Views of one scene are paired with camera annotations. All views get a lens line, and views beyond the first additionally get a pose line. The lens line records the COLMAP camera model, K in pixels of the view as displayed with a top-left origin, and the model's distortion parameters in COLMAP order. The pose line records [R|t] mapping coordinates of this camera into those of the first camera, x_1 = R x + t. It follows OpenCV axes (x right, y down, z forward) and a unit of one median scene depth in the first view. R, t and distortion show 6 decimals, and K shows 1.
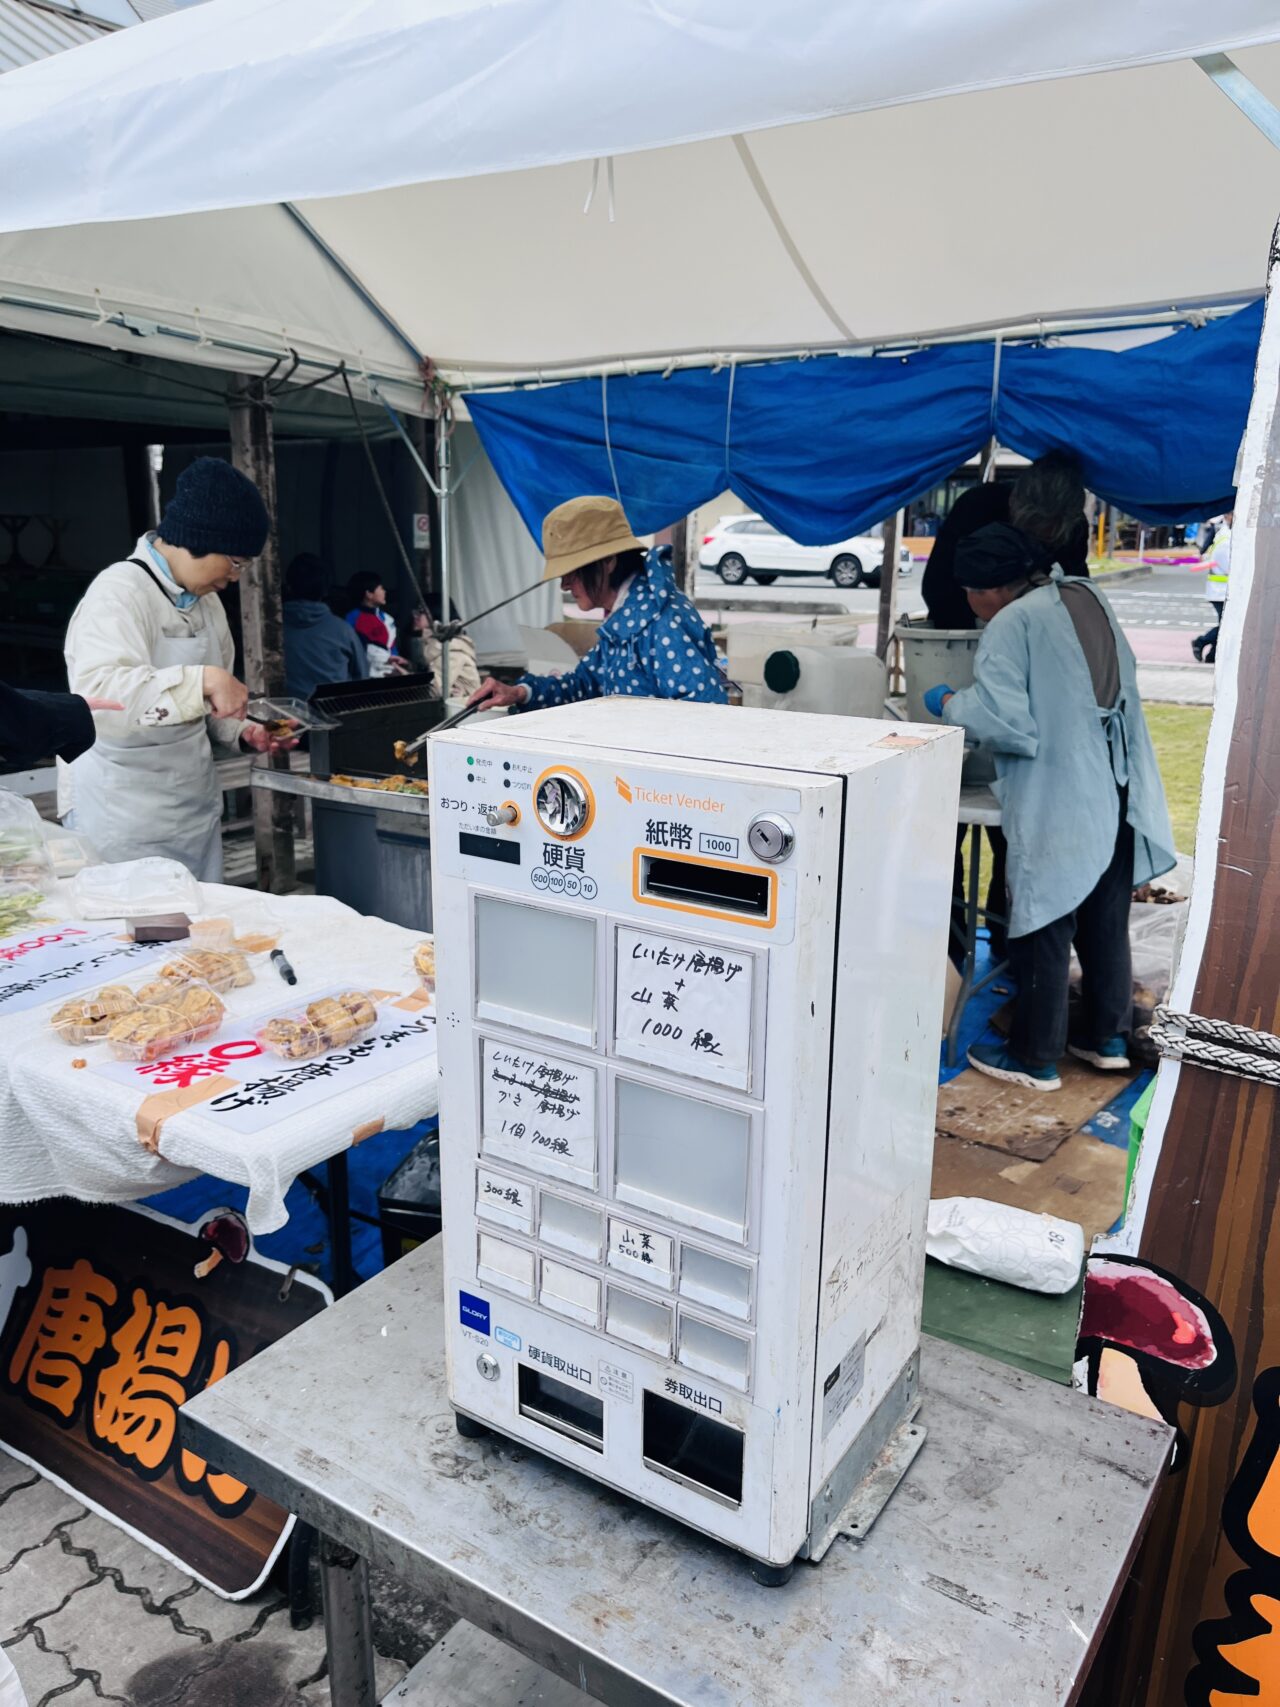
lens RADIAL K [[1273.2, 0, 632.3], [0, 1273.2, 852.3], [0, 0, 1]] dist [0.066251, -0.092613]
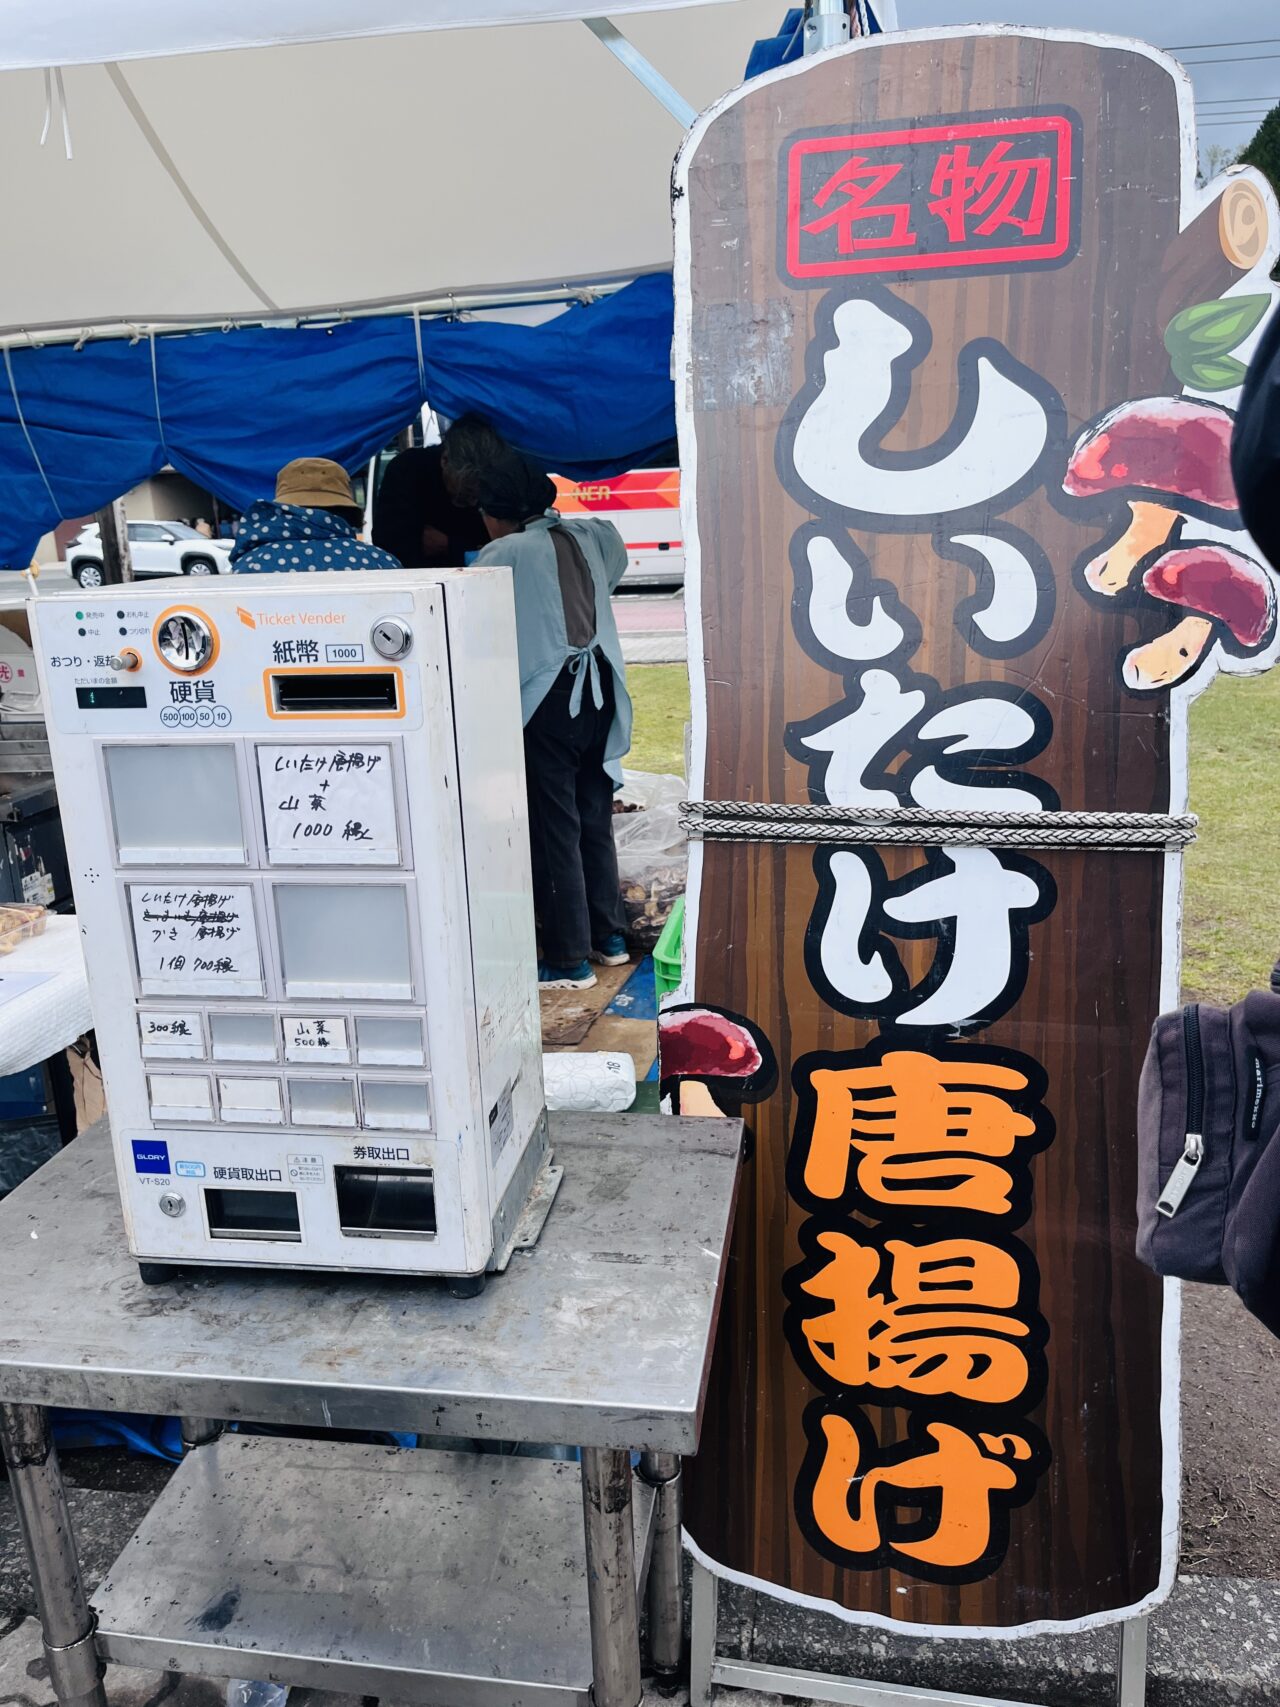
lens RADIAL K [[1273.2, 0, 632.3], [0, 1273.2, 852.3], [0, 0, 1]] dist [0.066251, -0.092613]
pose [[0.907349, -0.150688, 0.392443, -0.146380], [0.150872, 0.988080, 0.030573, 0.145404], [-0.392372, 0.031468, 0.919268, -0.136466]]
